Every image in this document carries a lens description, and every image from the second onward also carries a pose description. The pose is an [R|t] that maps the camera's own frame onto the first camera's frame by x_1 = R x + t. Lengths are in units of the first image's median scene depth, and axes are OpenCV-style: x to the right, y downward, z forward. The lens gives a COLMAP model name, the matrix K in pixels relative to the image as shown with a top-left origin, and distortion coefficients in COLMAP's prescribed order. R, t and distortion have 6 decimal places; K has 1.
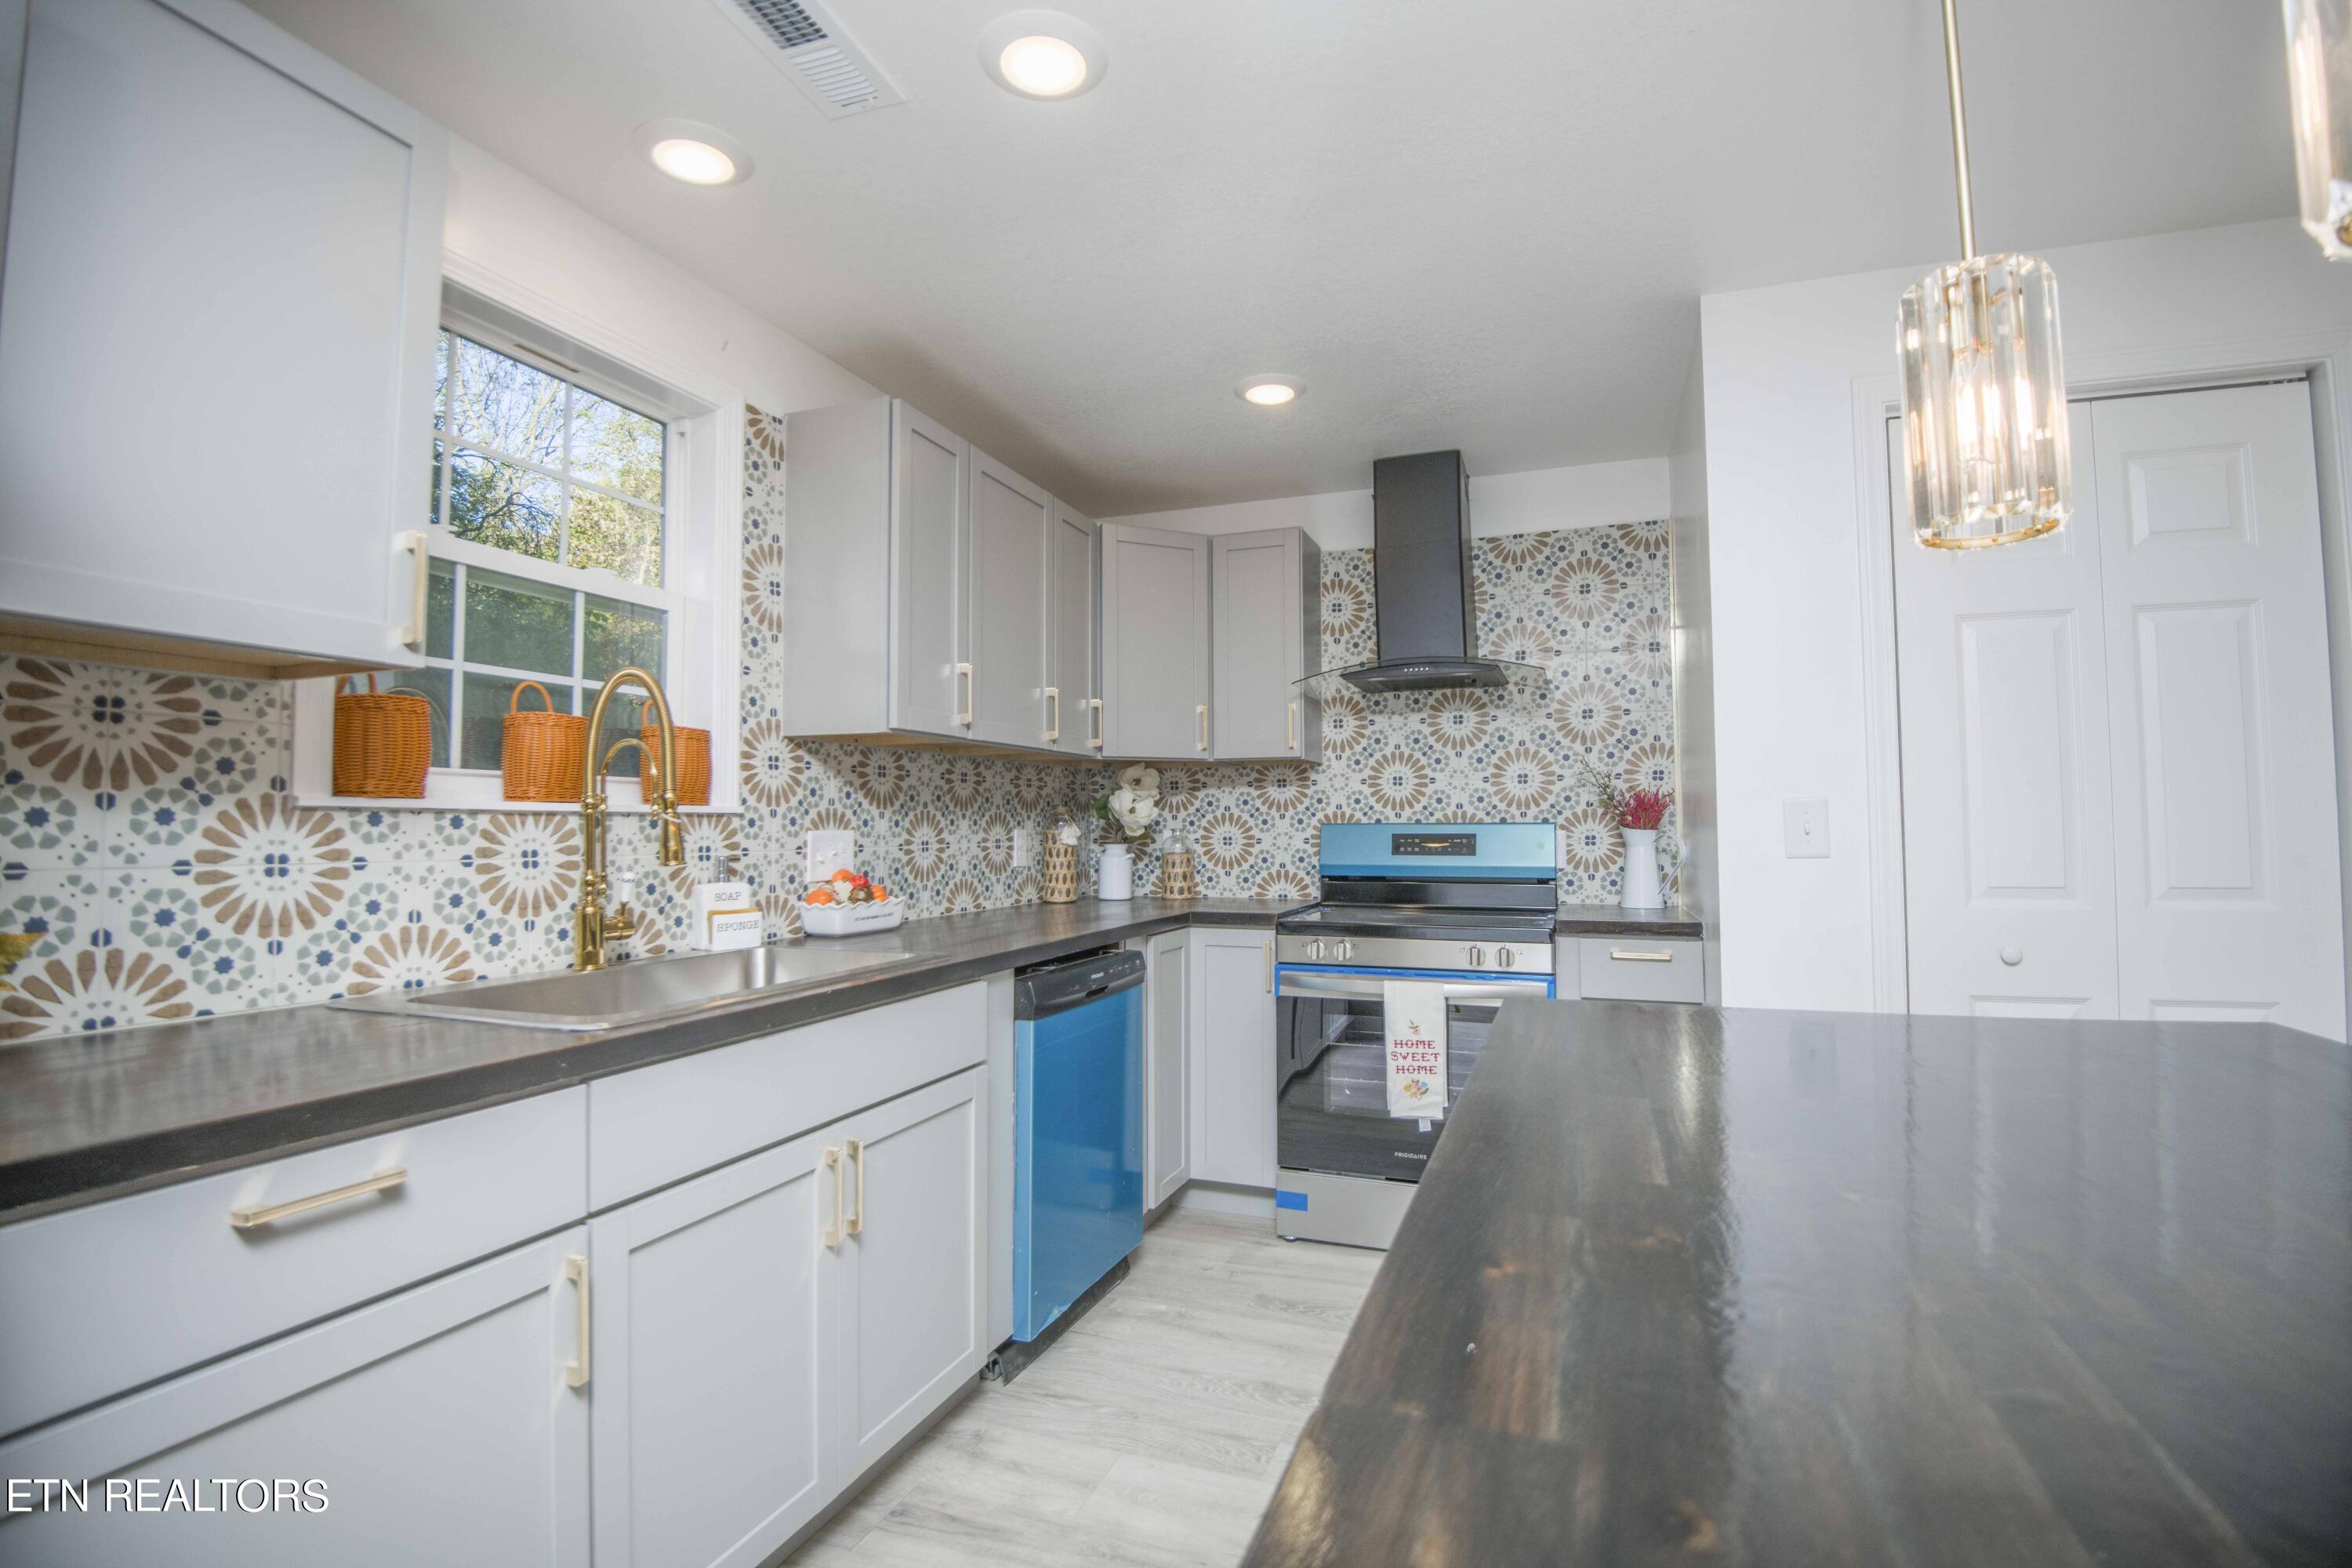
lens RADIAL K [[1058.4, 0, 1204.3], [0, 1058.4, 777.9], [0, 0, 1]] dist [-0.001751, -0.018919]
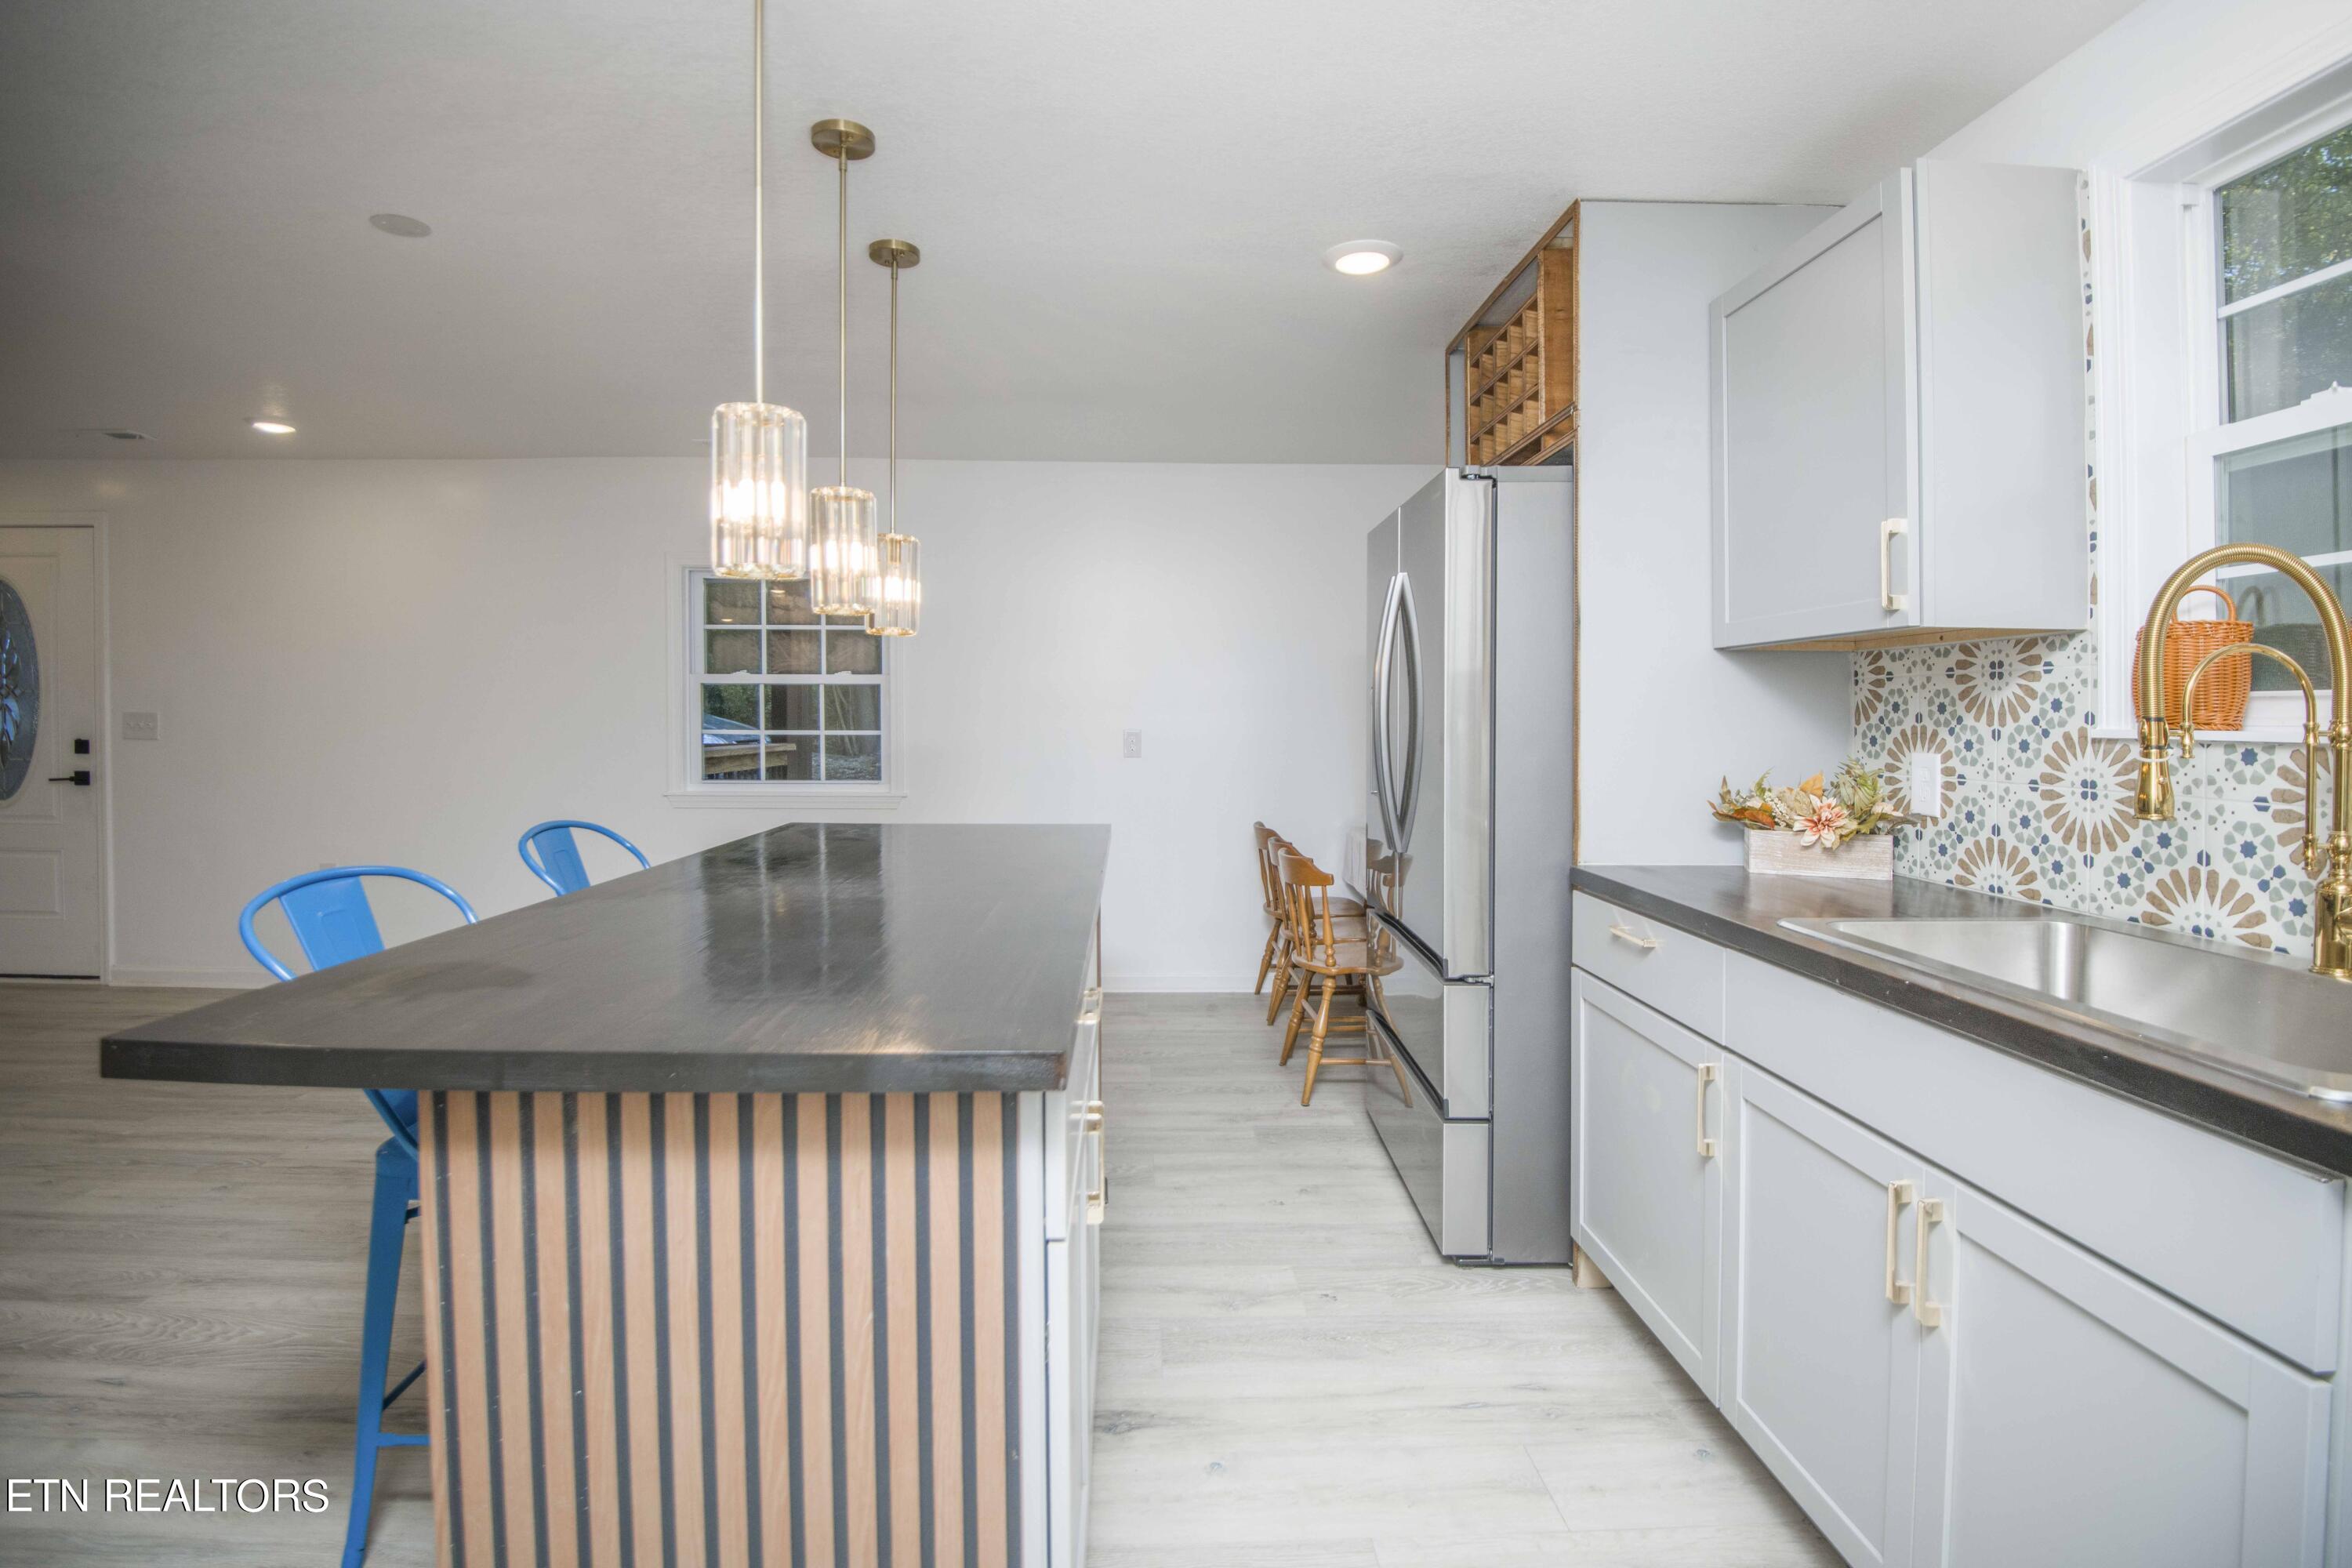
lens RADIAL K [[1083.6, 0, 1179.3], [0, 1083.6, 732.2], [0, 0, 1]] dist [-0.001812, -0.023762]
pose [[-0.932014, 0.007336, -0.362349, 0.255112], [0.019132, 0.999397, -0.028976, 0.019487], [0.361917, -0.033939, -0.931592, 0.950413]]
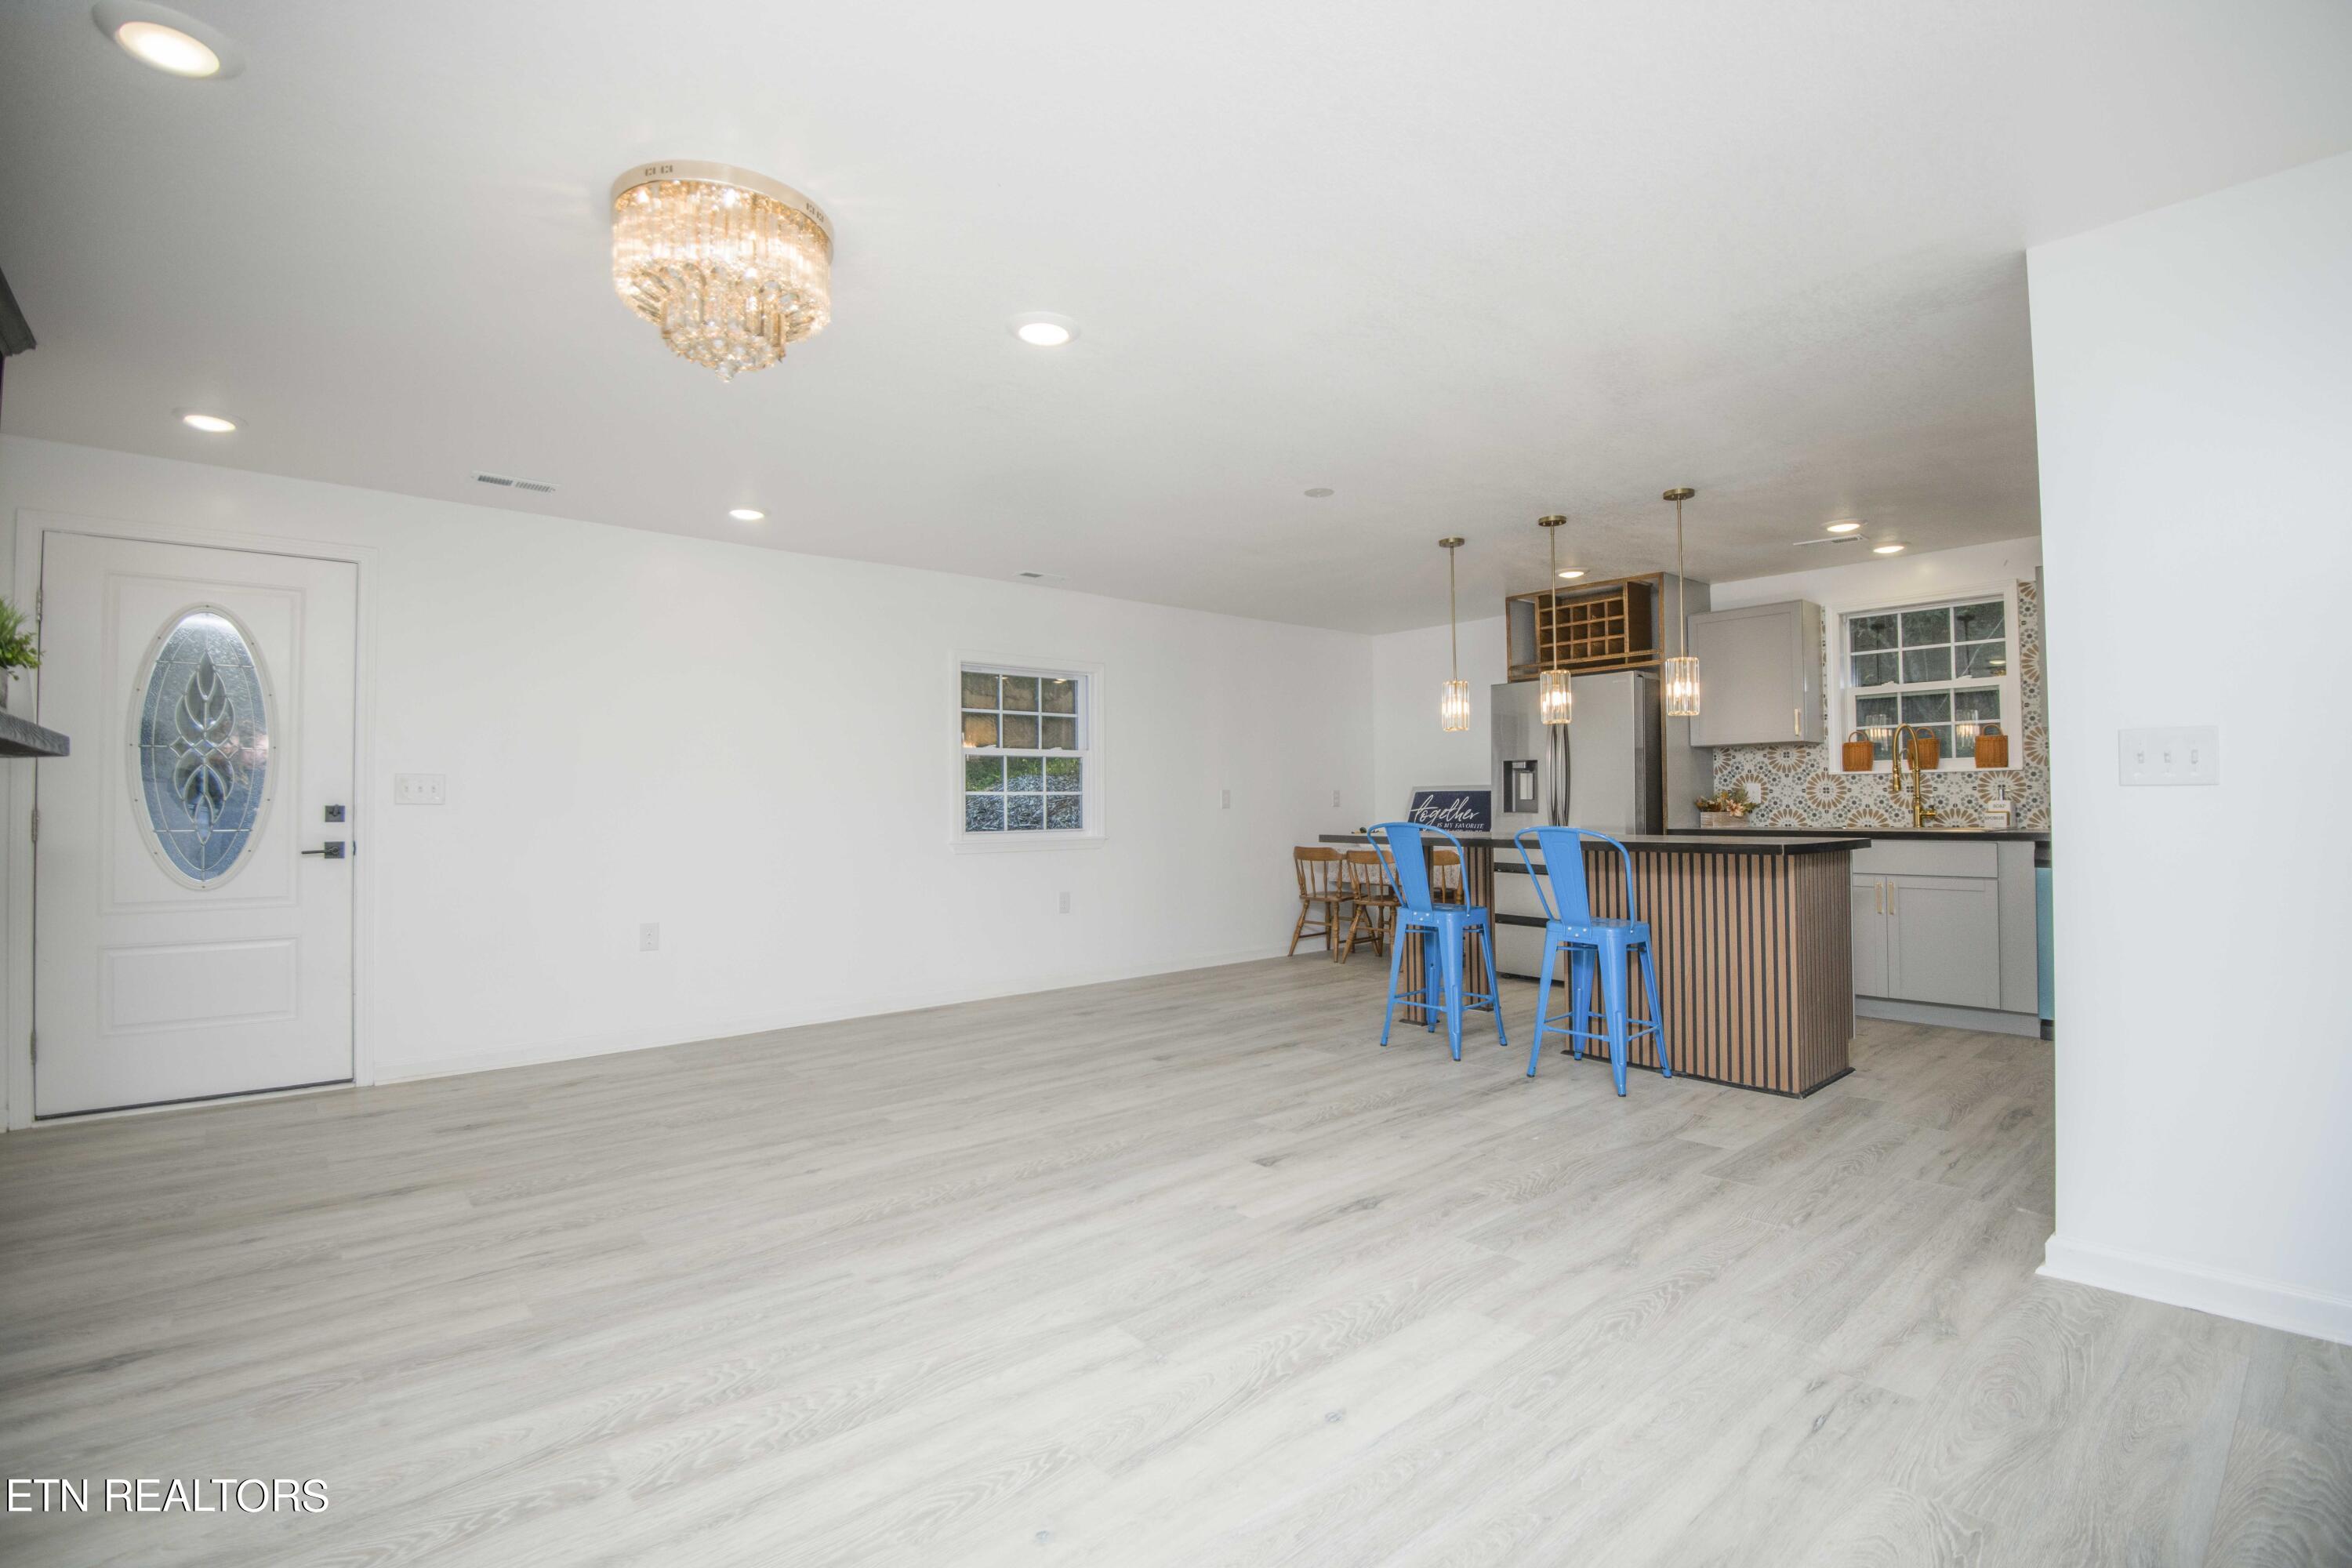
lens RADIAL K [[1058.7, 0, 1170.8], [0, 1058.7, 786.1], [0, 0, 1]] dist [-0.000880, -0.033808]
pose [[-0.494985, -0.002438, -0.868898, 2.032038], [0.055699, 0.997850, -0.034529, 0.037279], [0.867115, -0.065488, -0.493785, 0.451167]]
